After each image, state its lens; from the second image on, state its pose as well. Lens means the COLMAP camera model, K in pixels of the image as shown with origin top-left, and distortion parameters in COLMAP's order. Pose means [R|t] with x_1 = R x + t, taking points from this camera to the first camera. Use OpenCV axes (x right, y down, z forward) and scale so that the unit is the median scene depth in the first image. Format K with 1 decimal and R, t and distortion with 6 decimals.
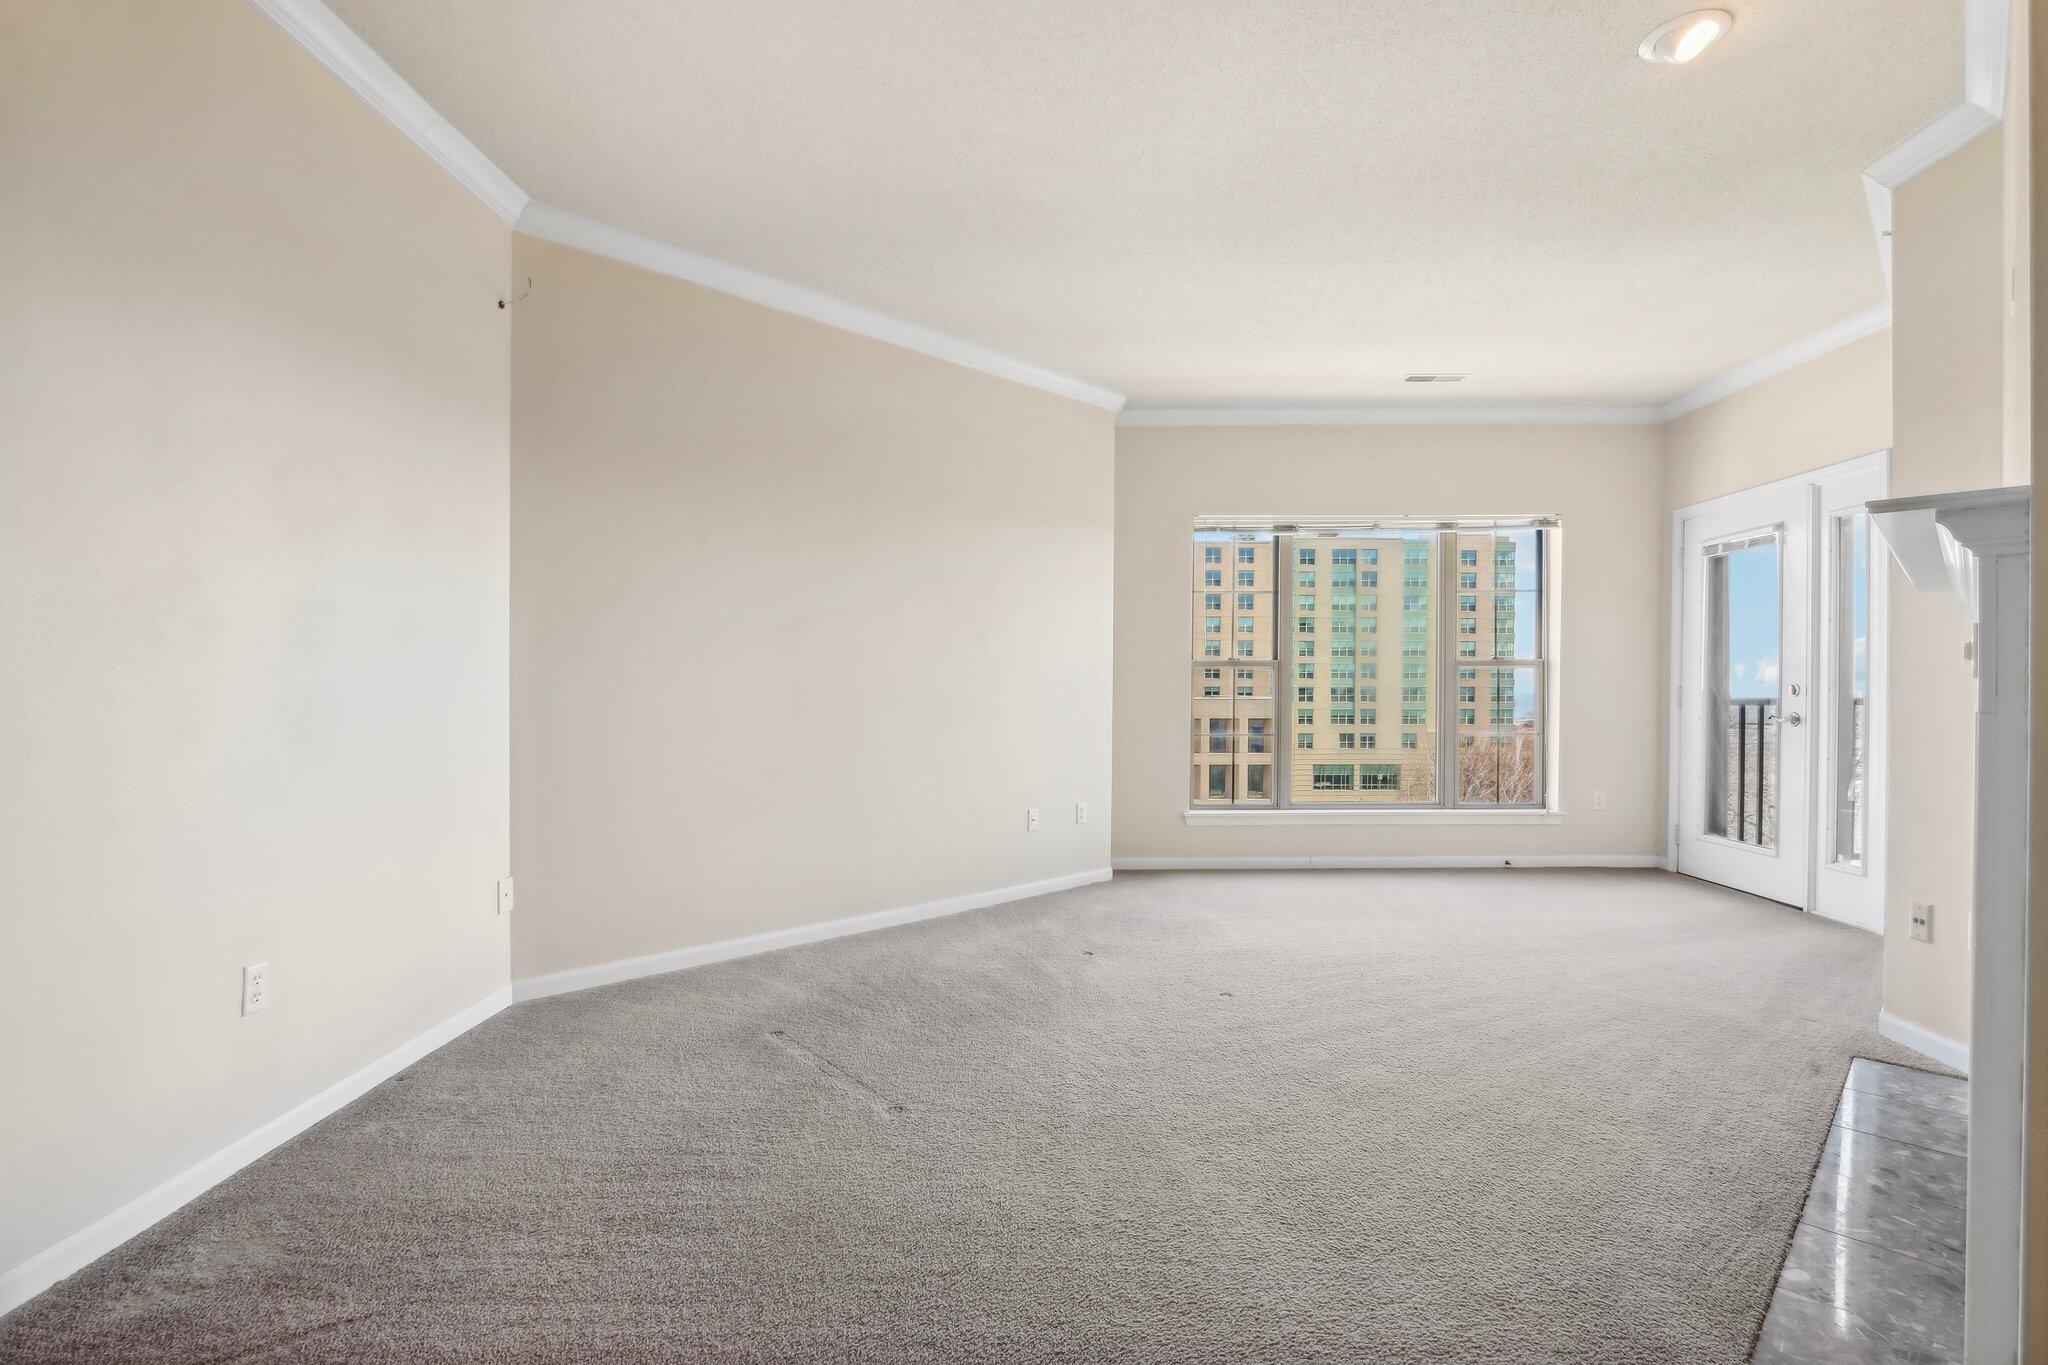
lens RADIAL K [[933.4, 0, 1032.2], [0, 933.4, 688.1], [0, 0, 1]] dist [-0.002296, 0.000338]
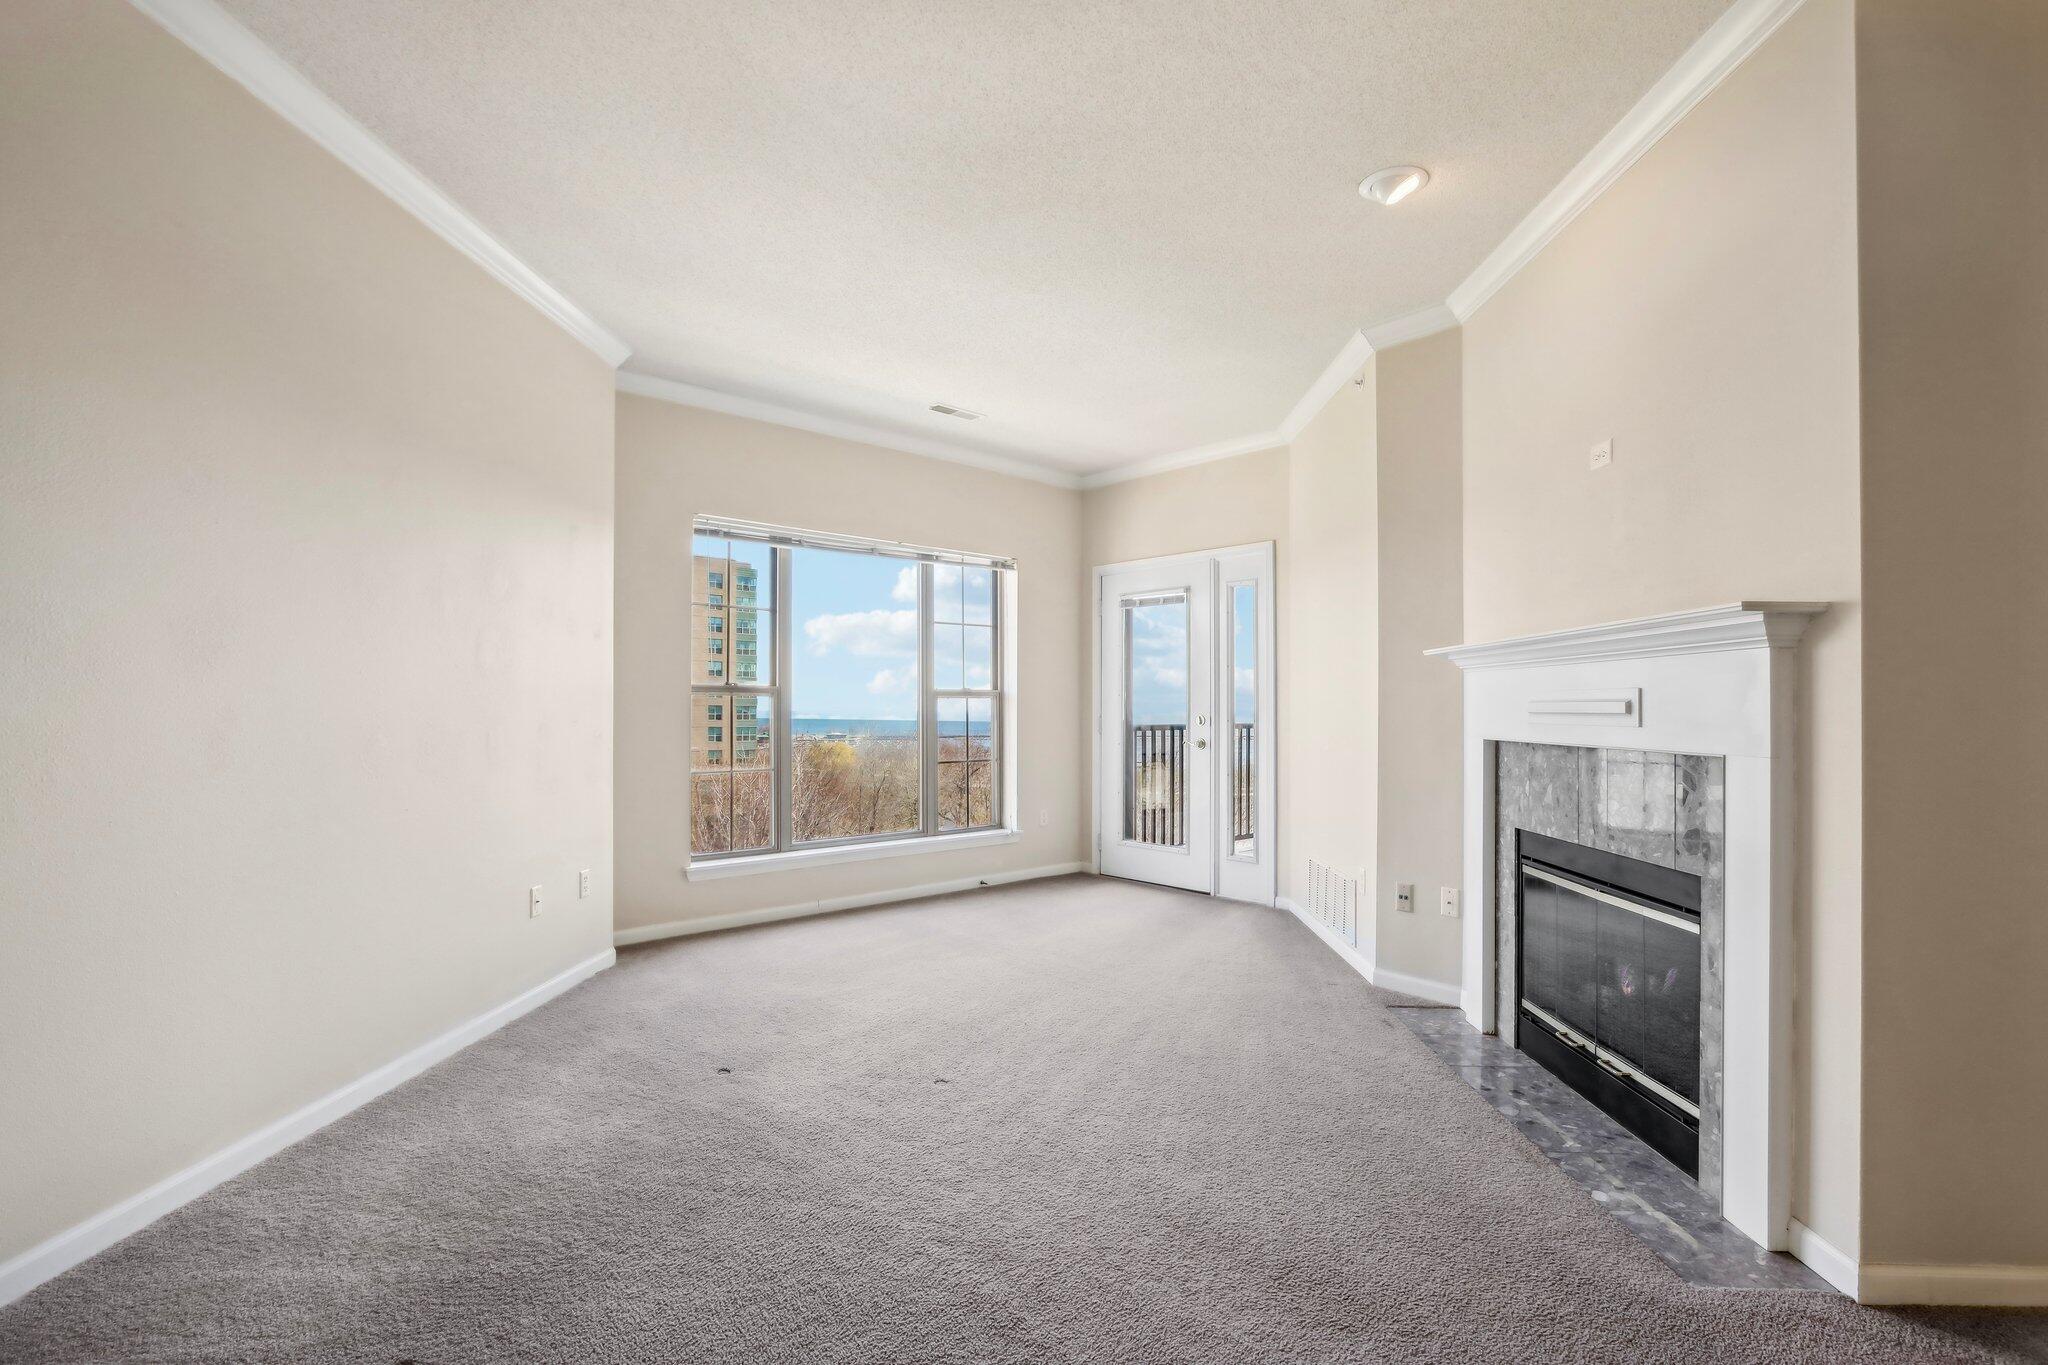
lens RADIAL K [[956.4, 0, 1019.1], [0, 956.4, 700.6], [0, 0, 1]] dist [-0.007220, 0.000754]
pose [[0.742811, 0.010445, 0.669420, -0.194040], [-0.005140, 0.999938, -0.009899, -0.008928], [-0.669481, 0.003912, 0.742819, 0.171597]]
